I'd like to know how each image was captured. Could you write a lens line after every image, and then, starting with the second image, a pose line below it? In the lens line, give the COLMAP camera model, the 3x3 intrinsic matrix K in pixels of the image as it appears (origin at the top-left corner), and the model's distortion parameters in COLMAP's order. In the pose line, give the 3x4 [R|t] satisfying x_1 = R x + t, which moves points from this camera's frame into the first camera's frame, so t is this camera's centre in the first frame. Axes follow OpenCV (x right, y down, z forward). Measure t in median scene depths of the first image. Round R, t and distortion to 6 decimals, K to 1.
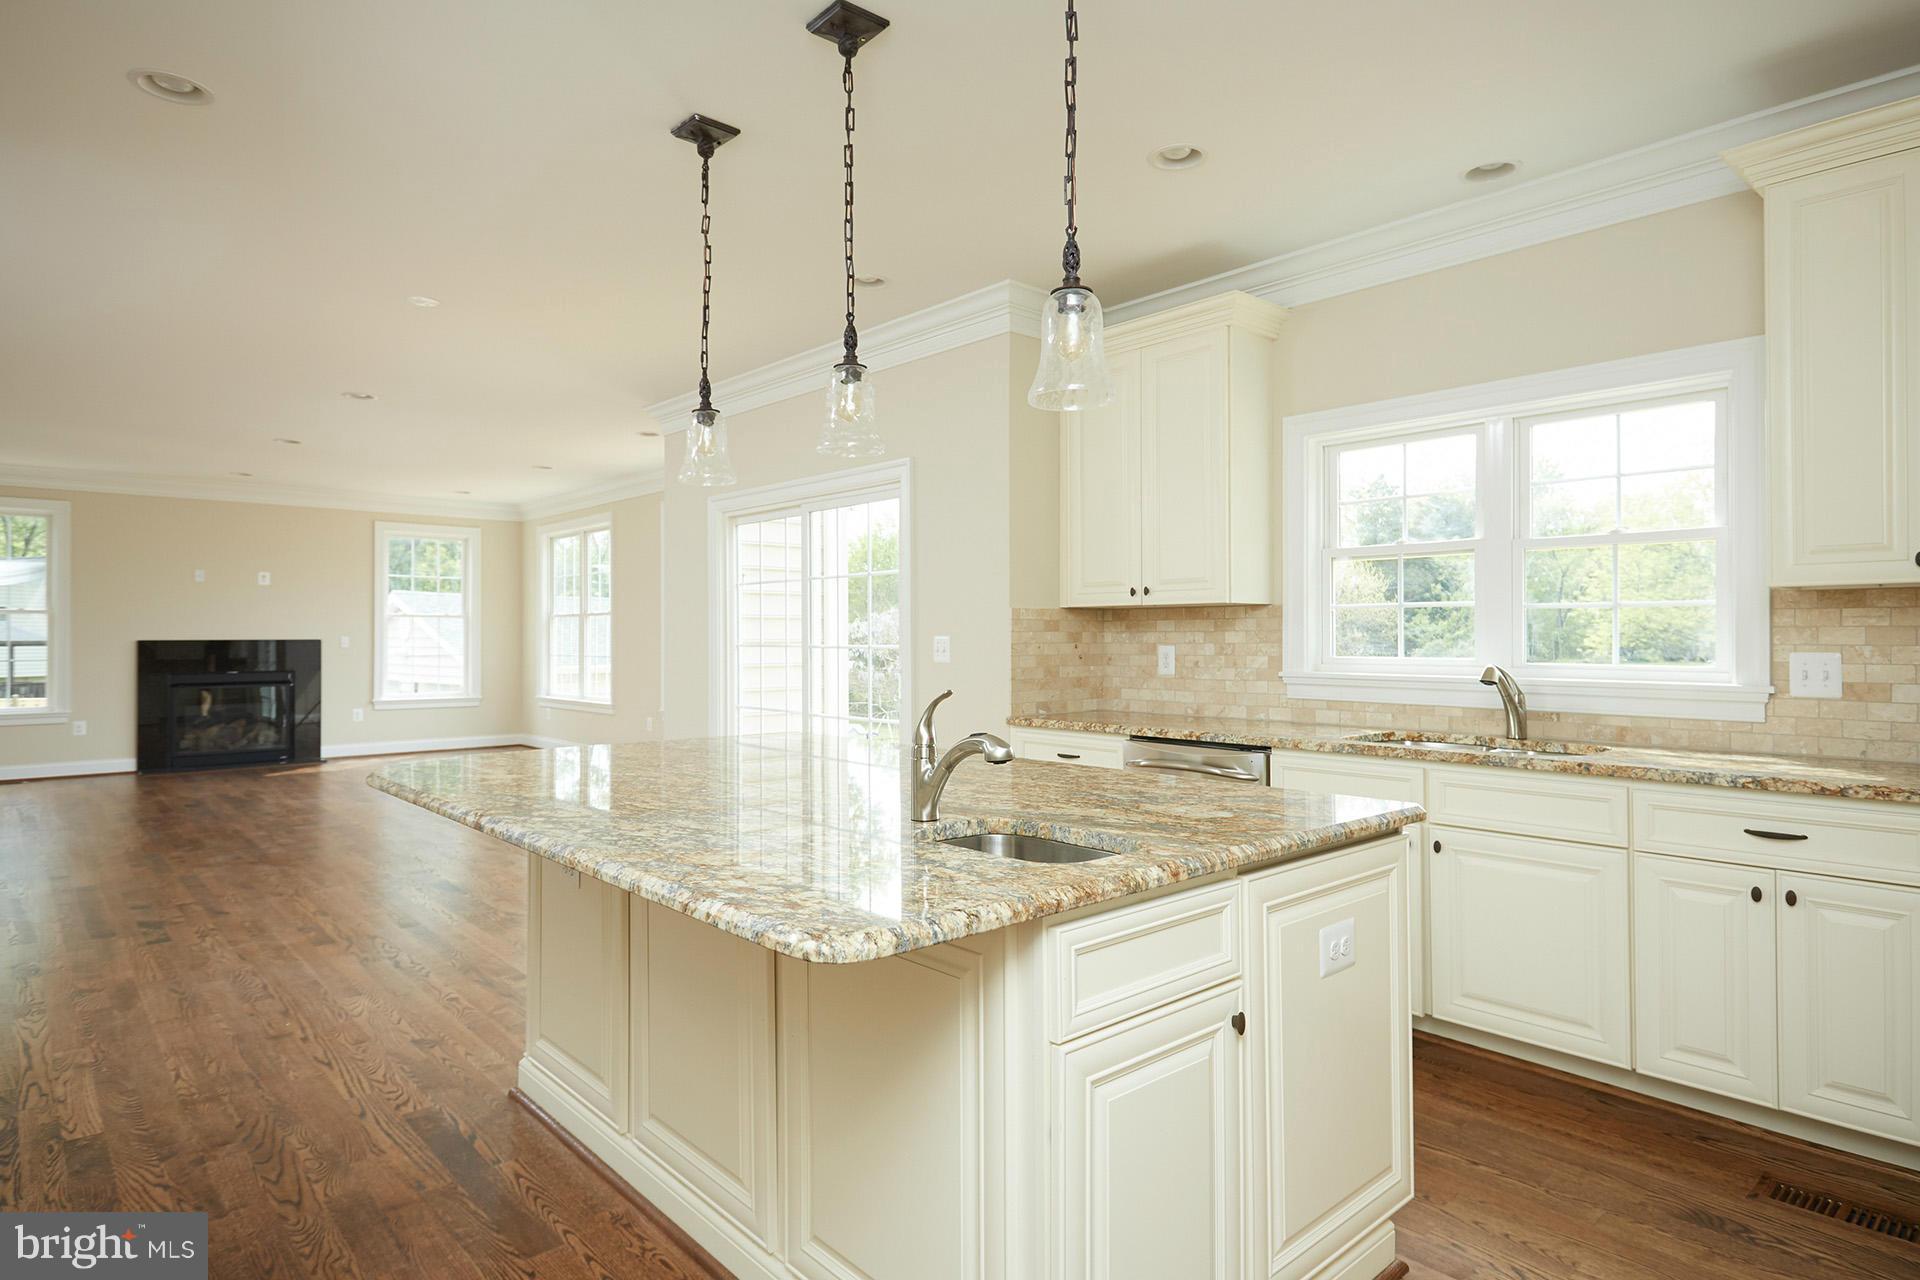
lens RADIAL K [[1072.2, 0, 966.8], [0, 1072.2, 627.1], [0, 0, 1]] dist [0.005610, 0.001850]
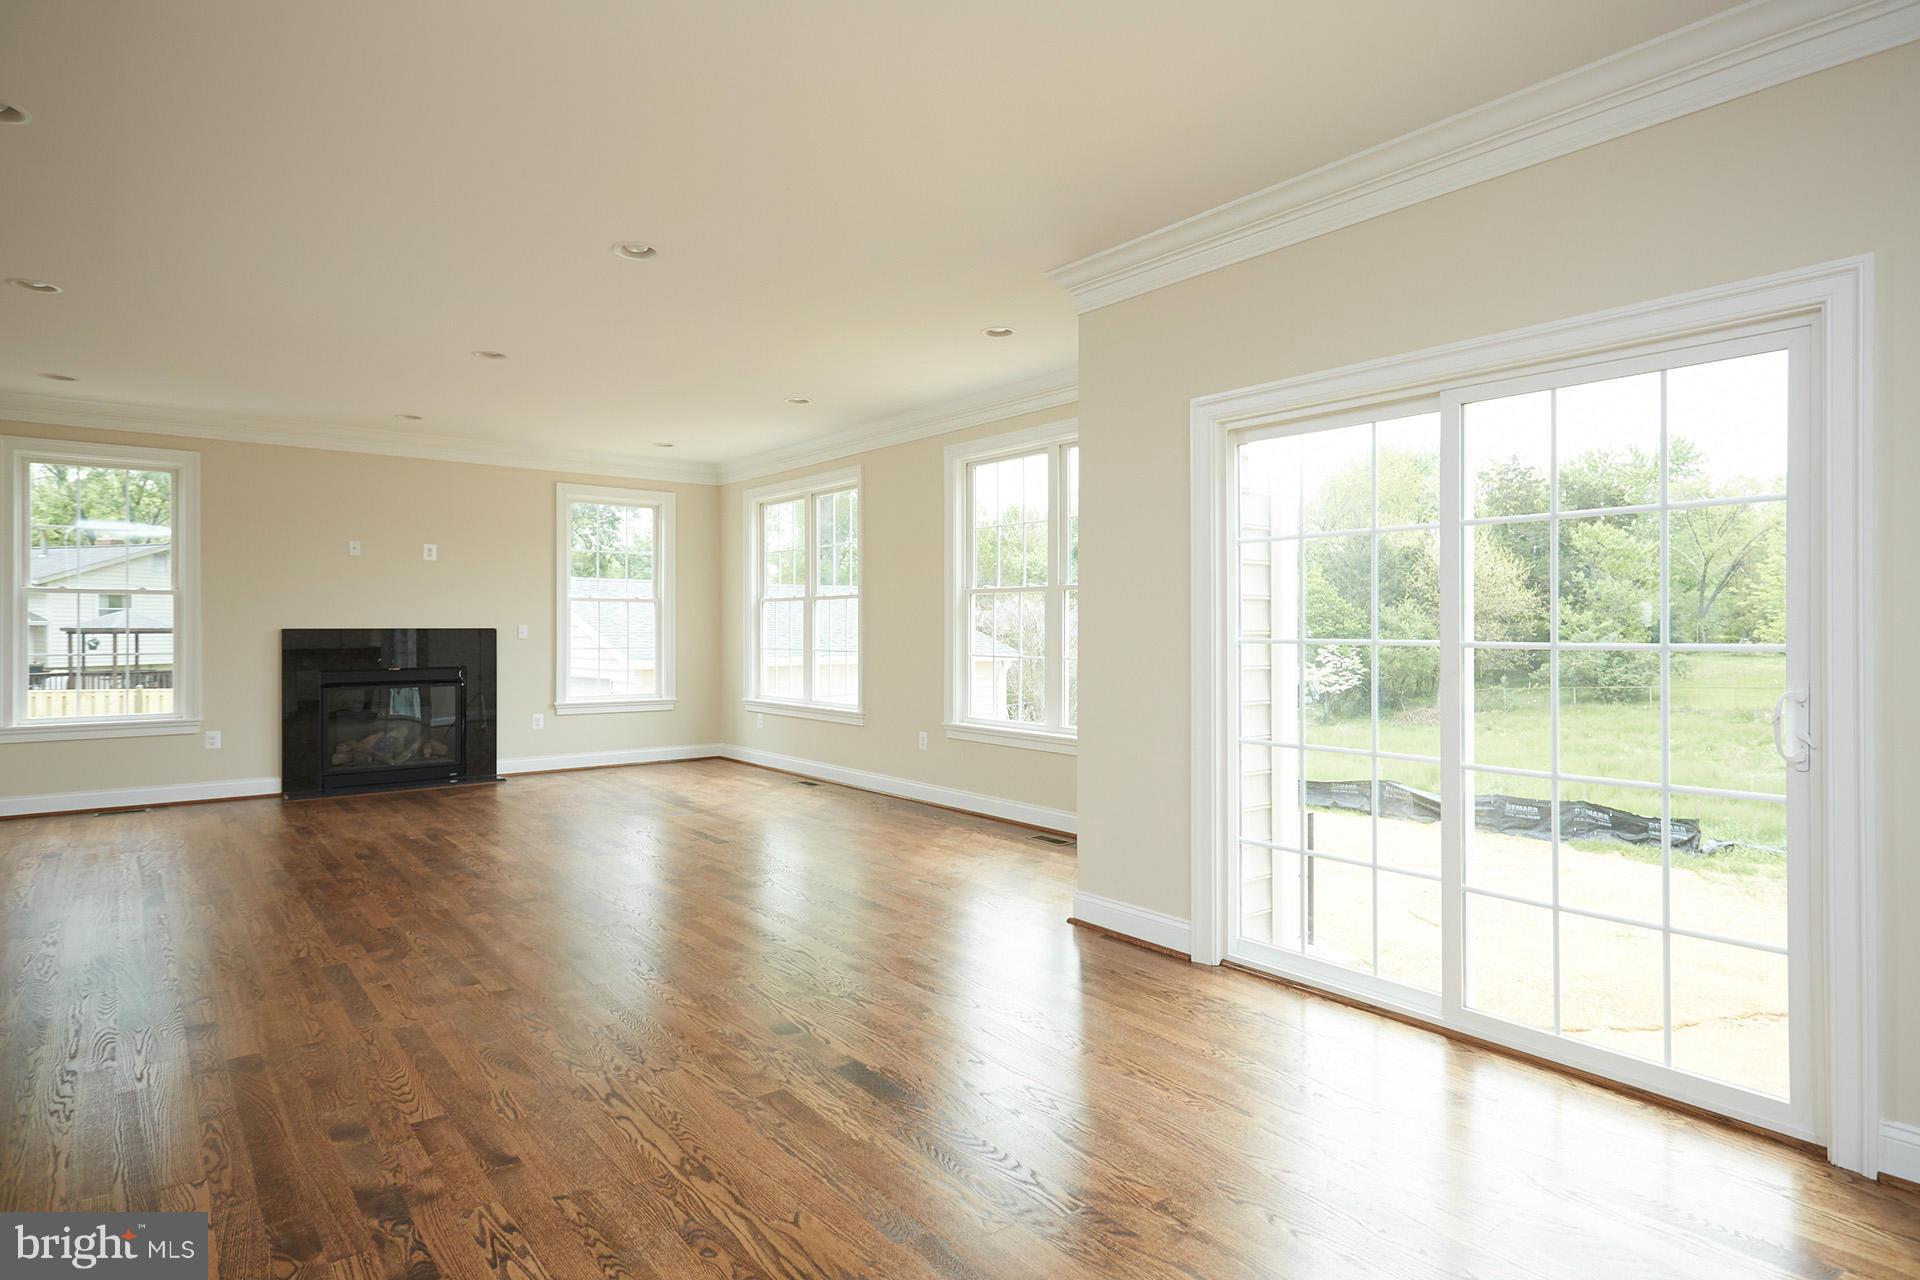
lens RADIAL K [[1056.9, 0, 950.0], [0, 1056.9, 629.6], [0, 0, 1]] dist [0.027782, -0.000036]
pose [[0.996940, 0.002937, -0.078114, -0.215368], [-0.002005, 0.999926, 0.012004, 0.002412], [0.078143, -0.011811, 0.996872, 0.249958]]
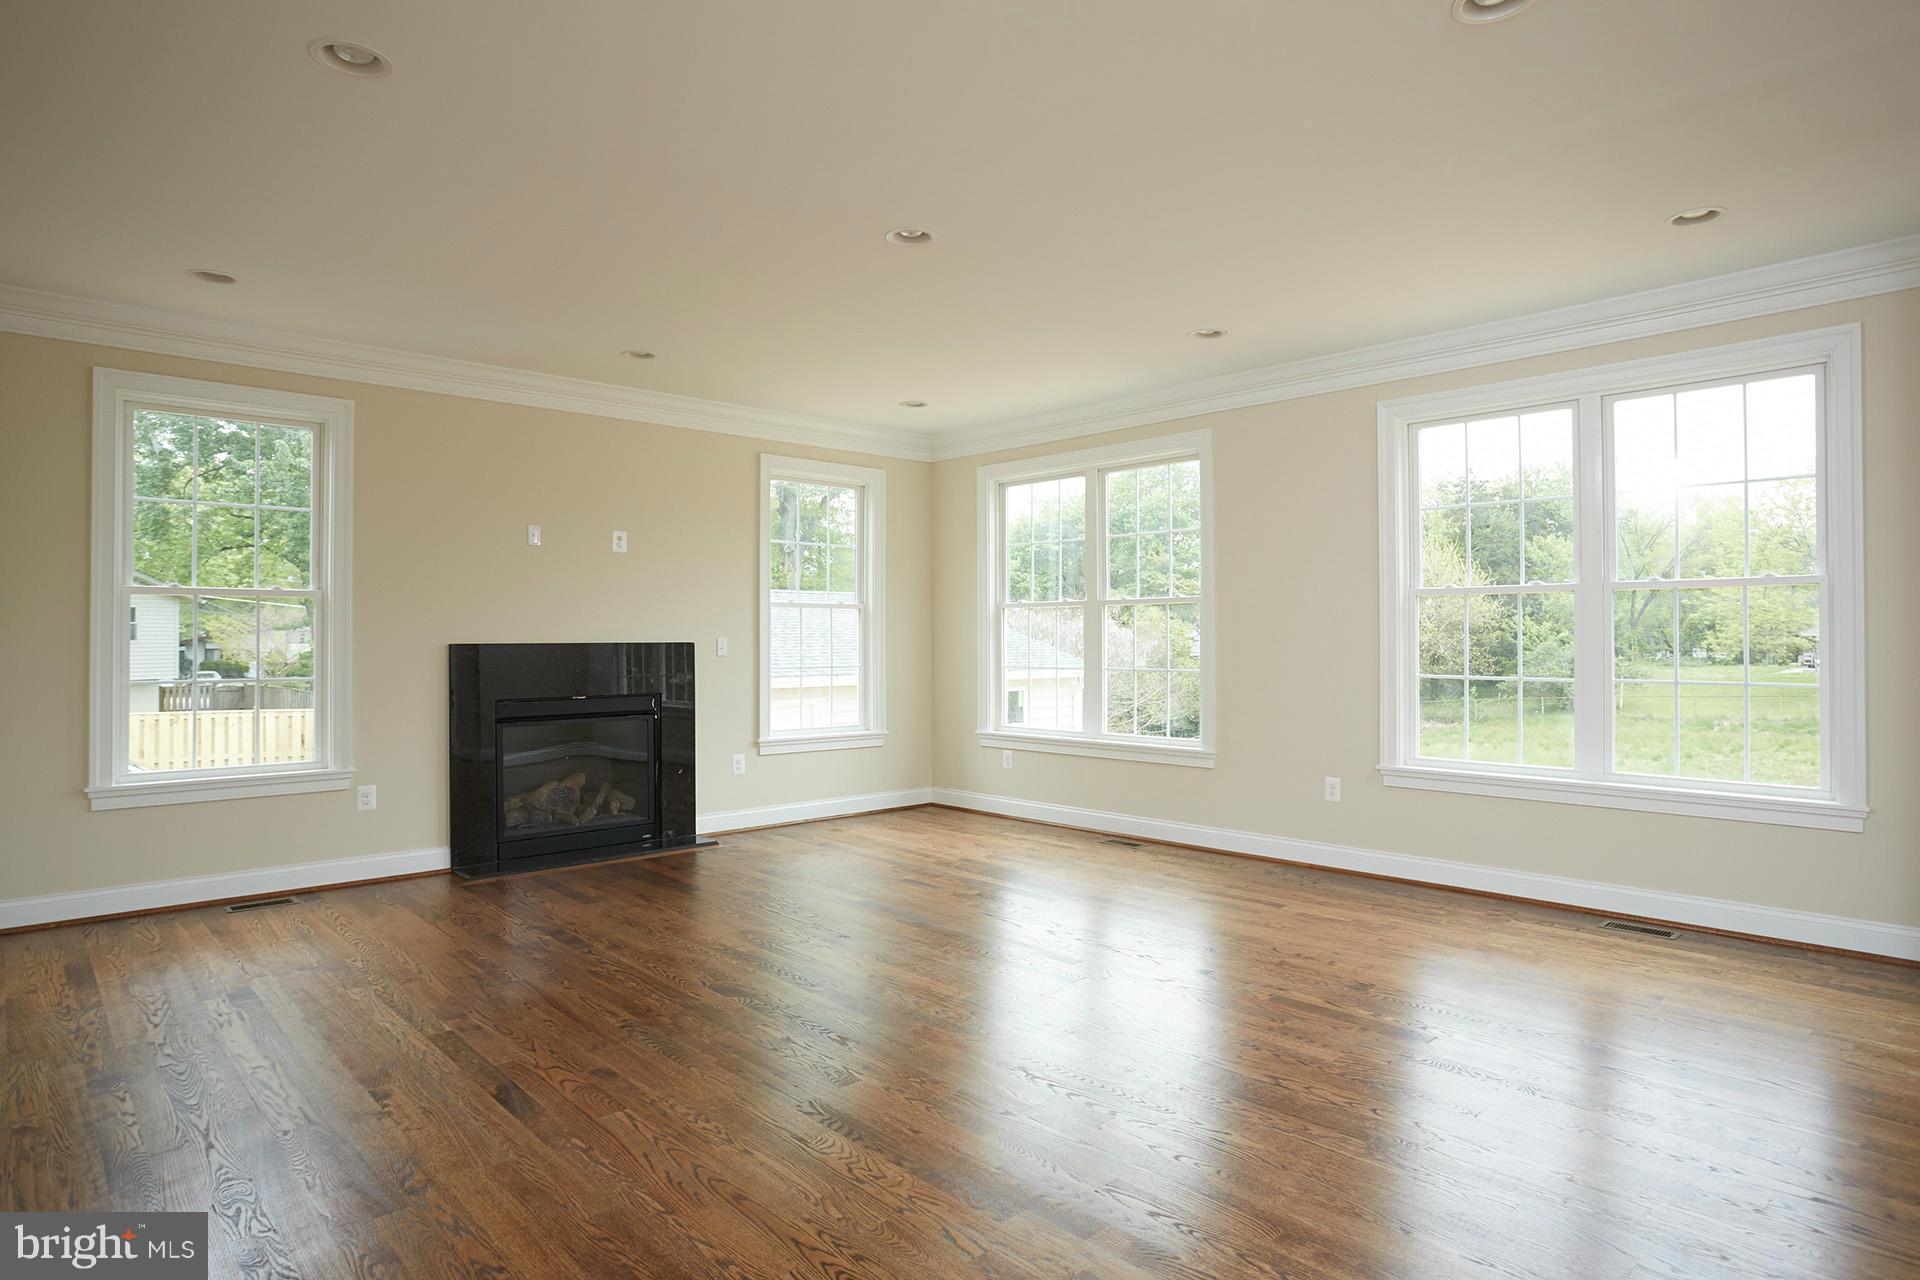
lens RADIAL K [[1089.5, 0, 960.0], [0, 1089.5, 640.0], [0, 0, 1]] dist [-0.043366, -0.000247]
pose [[0.999982, 0.000601, 0.005894, -0.492188], [-0.000663, 0.999945, 0.010499, 0.003782], [-0.005887, -0.010503, 0.999928, 0.411844]]
